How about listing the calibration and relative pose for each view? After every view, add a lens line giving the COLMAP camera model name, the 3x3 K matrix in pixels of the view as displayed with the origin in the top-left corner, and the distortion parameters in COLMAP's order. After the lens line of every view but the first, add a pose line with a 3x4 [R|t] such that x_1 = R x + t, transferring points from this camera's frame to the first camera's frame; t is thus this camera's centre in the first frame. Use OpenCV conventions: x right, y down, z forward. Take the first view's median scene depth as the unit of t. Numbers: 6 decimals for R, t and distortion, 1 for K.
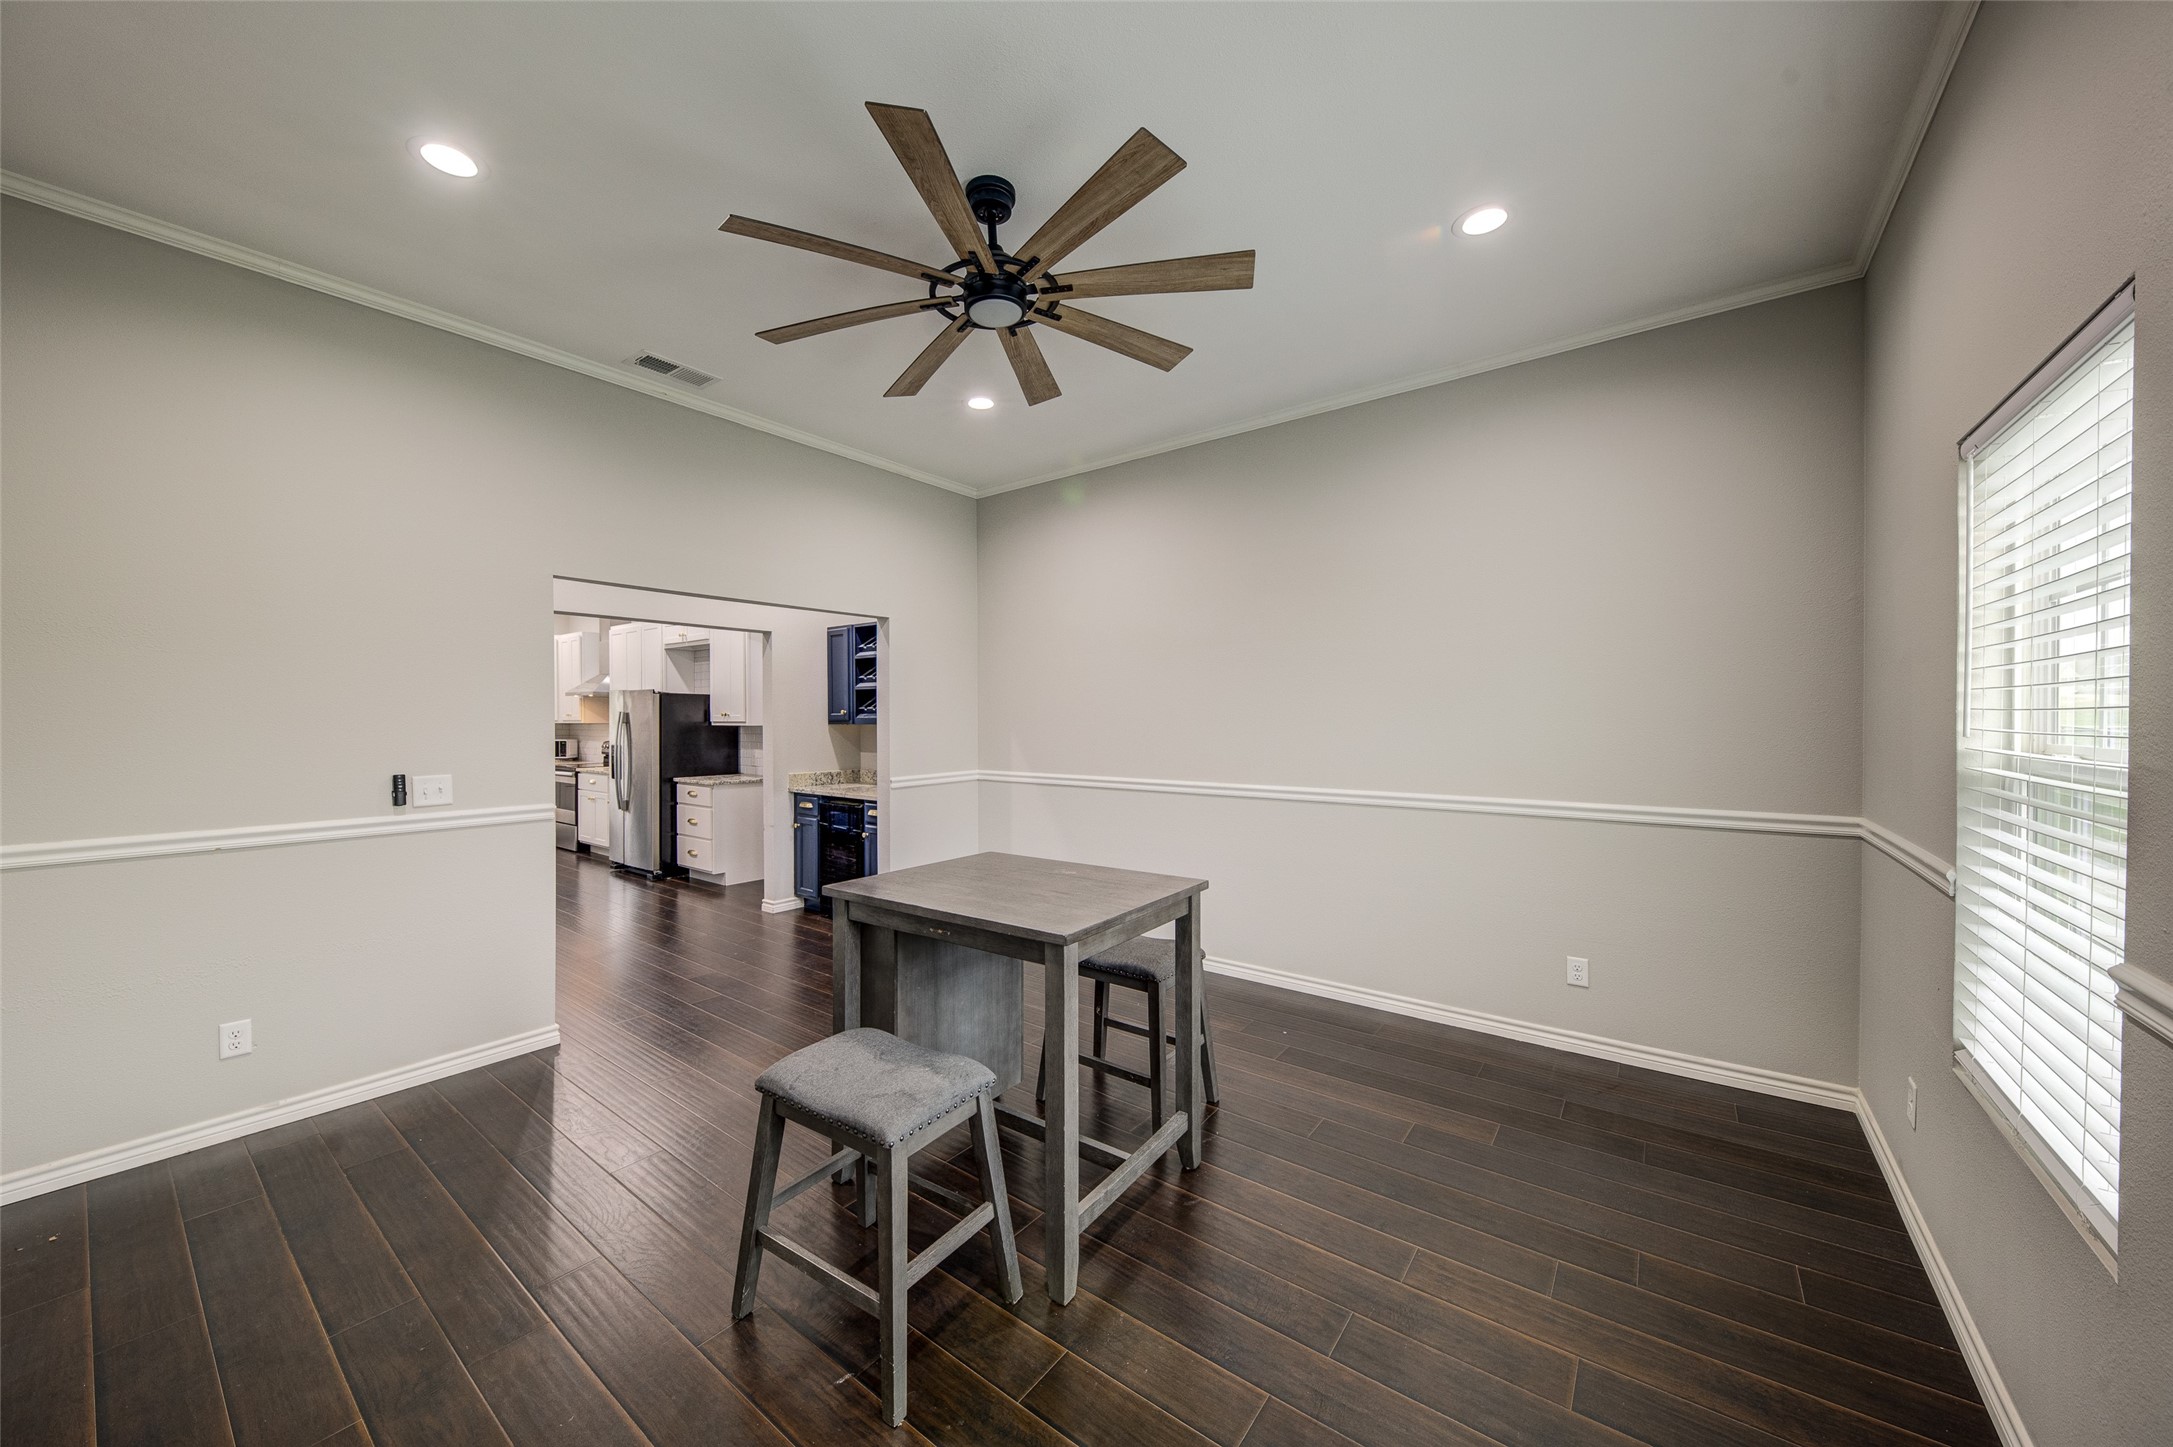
lens RADIAL K [[763.8, 0, 1093.0], [0, 763.8, 721.8], [0, 0, 1]] dist [0.005941, -0.003825]
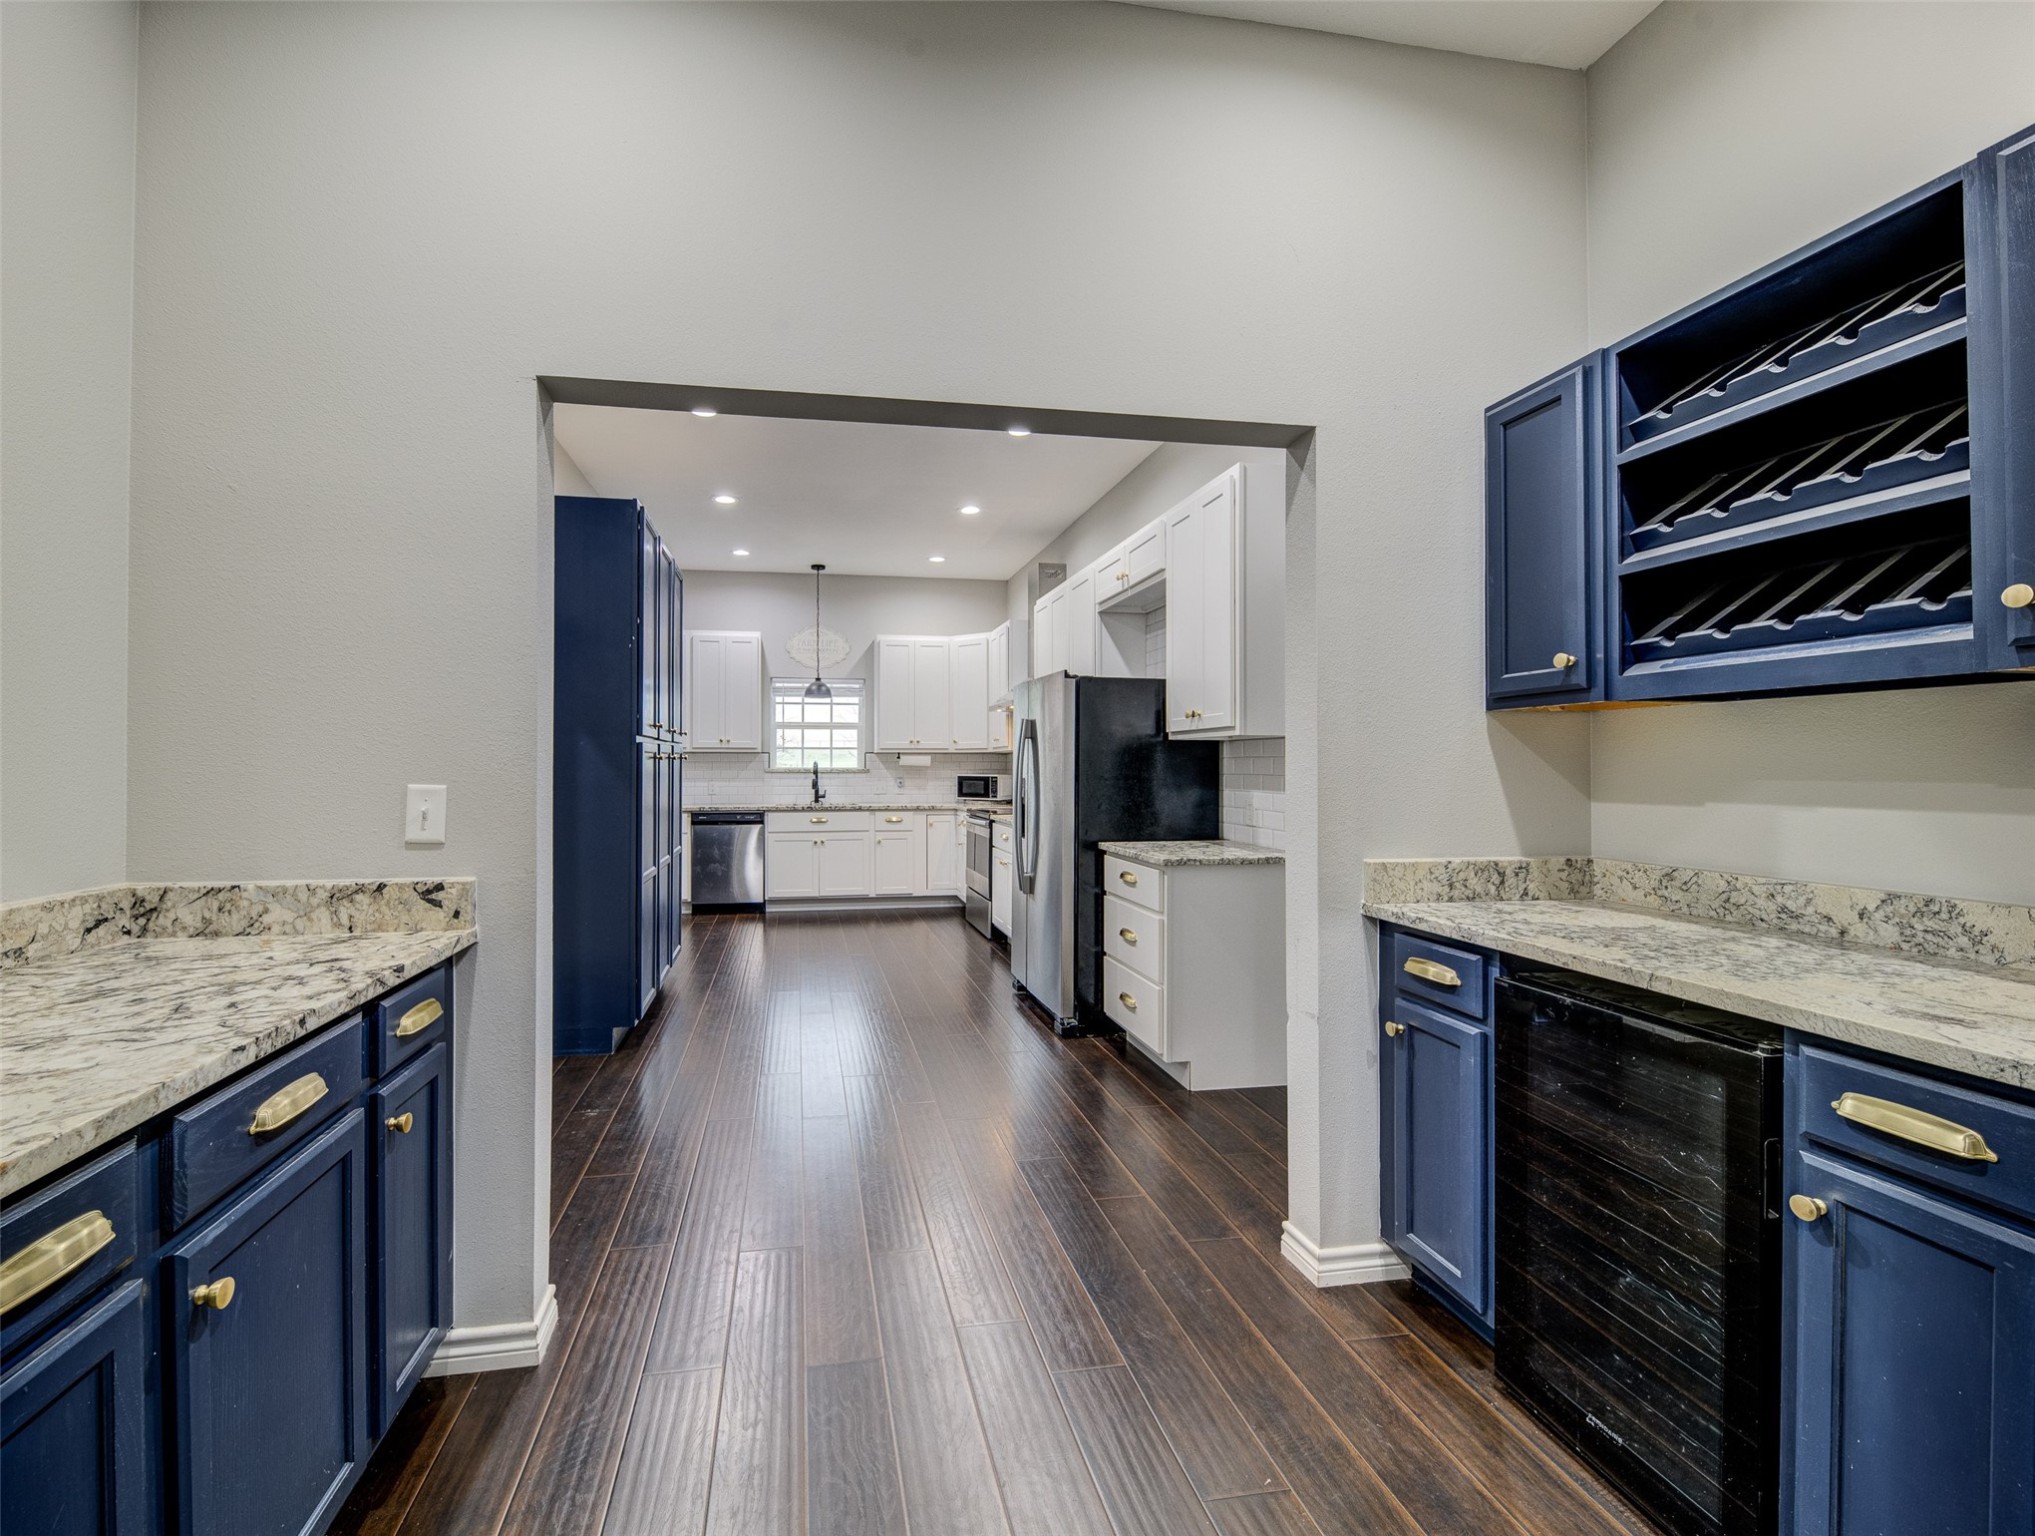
lens RADIAL K [[814.3, 0, 914.2], [0, 814.3, 781.8], [0, 0, 1]] dist [-0.033798, 0.000179]
pose [[0.698493, 0.009747, -0.715551, -0.248691], [0.001450, 0.999886, 0.015035, 0.024543], [0.715616, -0.011539, 0.698399, 0.539206]]
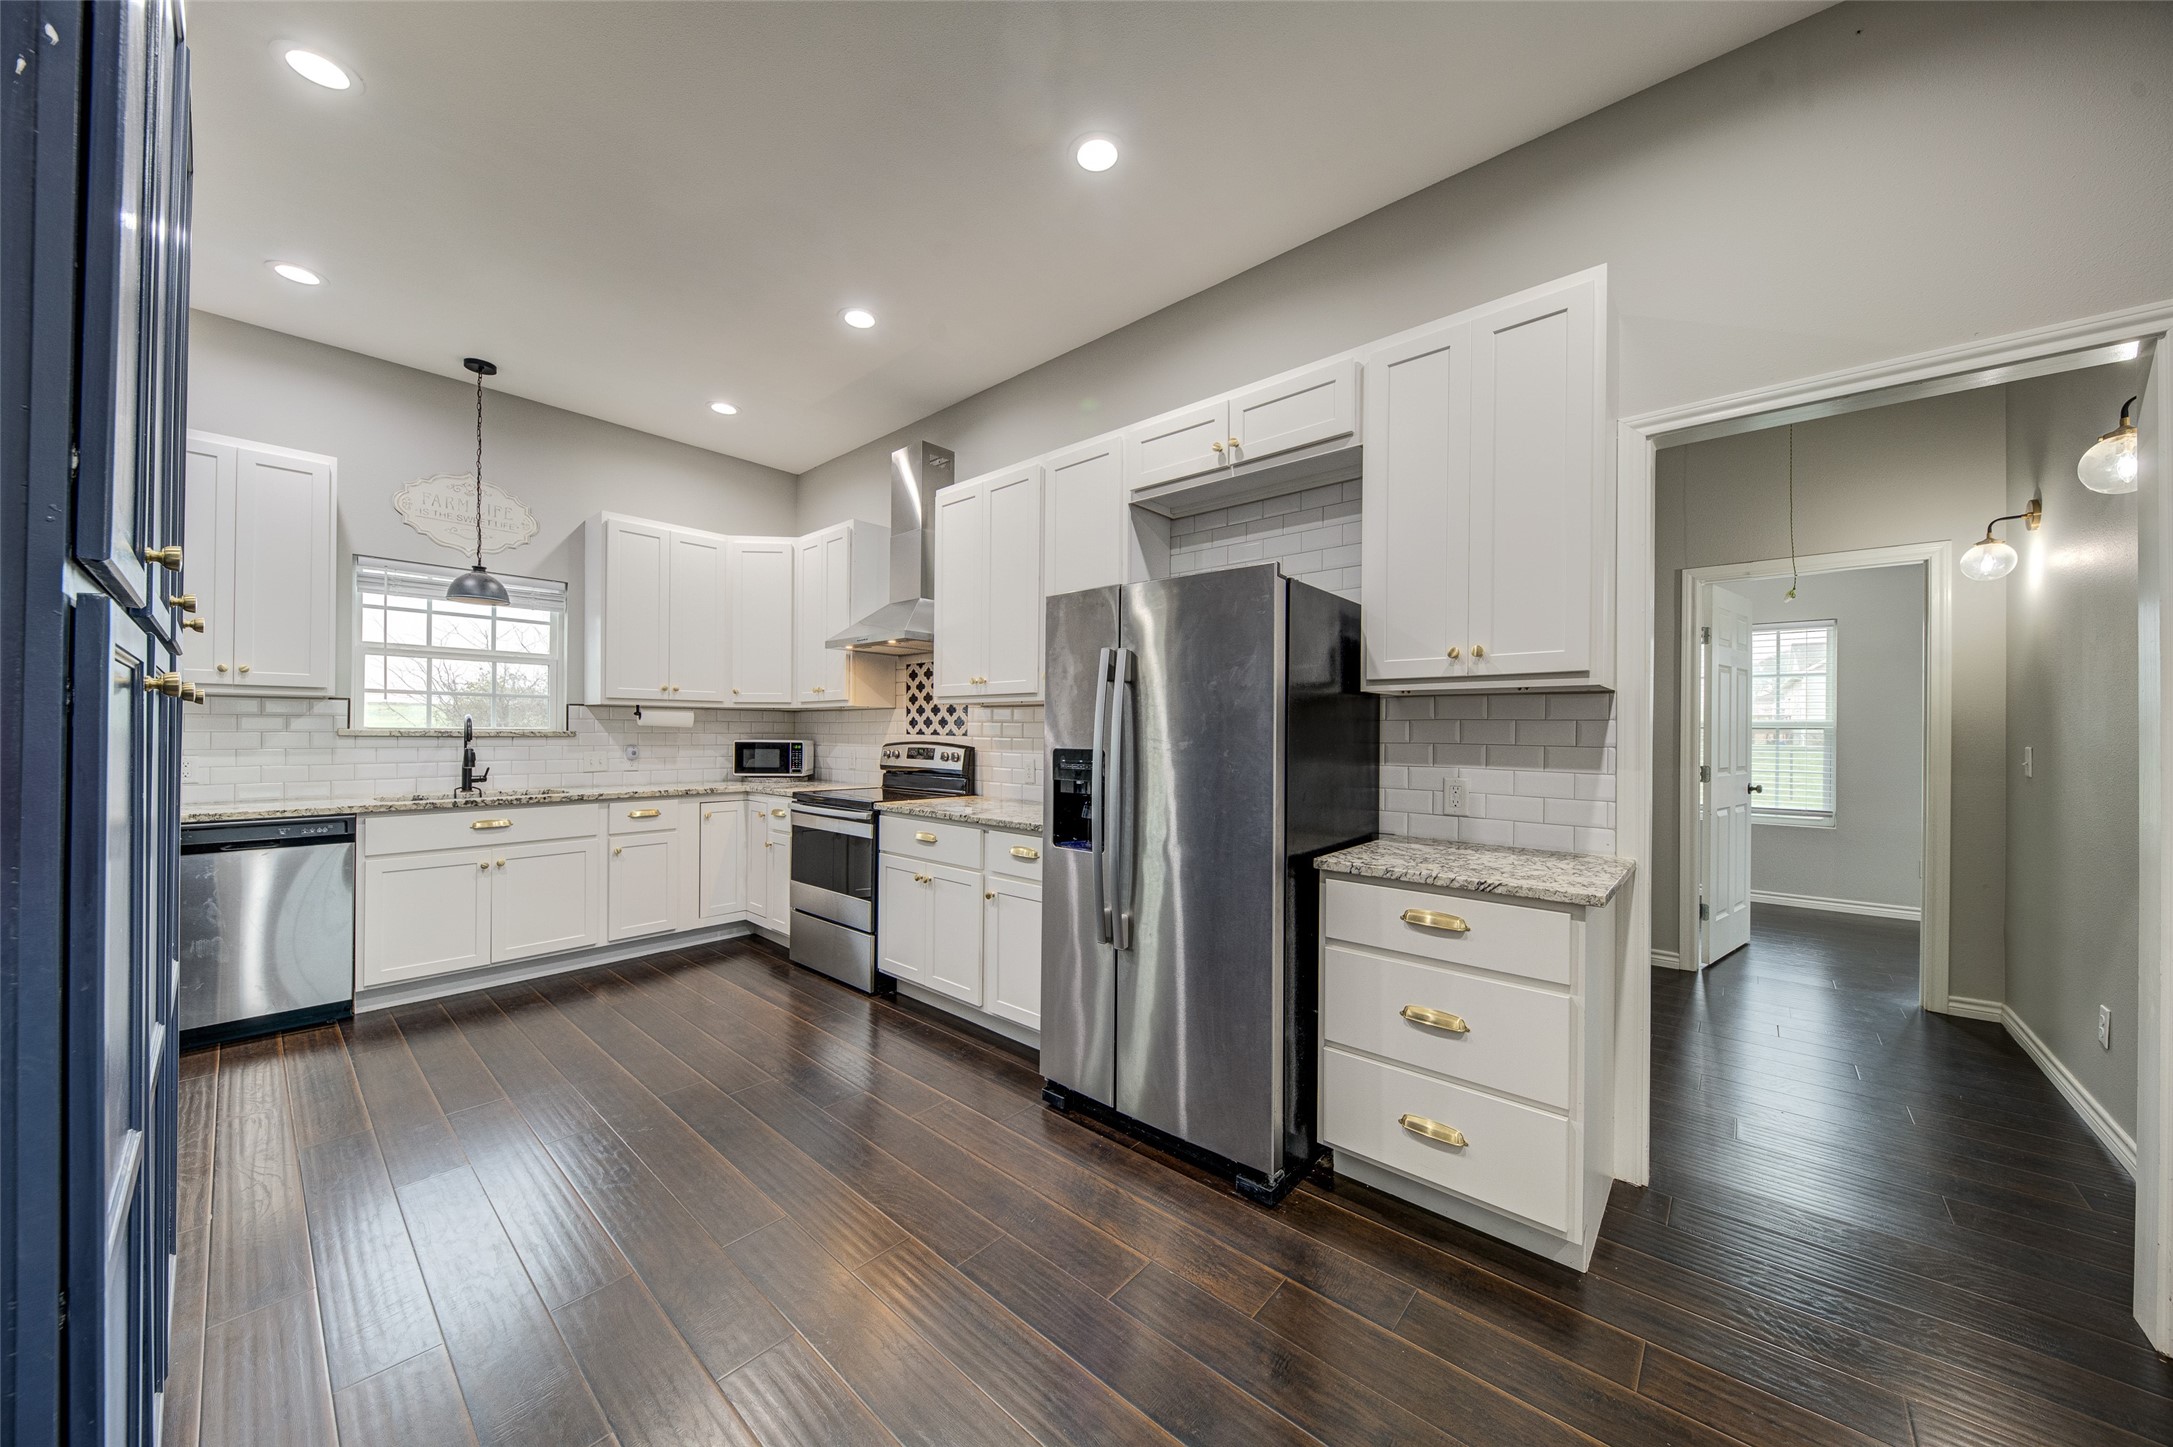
lens RADIAL K [[763.8, 0, 1075.4], [0, 763.8, 730.2], [0, 0, 1]] dist [0.005941, -0.003825]
pose [[0.993587, 0.002782, -0.113032, -0.609956], [-0.003034, 0.999993, -0.002058, 0.023002], [0.113026, 0.002388, 0.993589, 0.690991]]
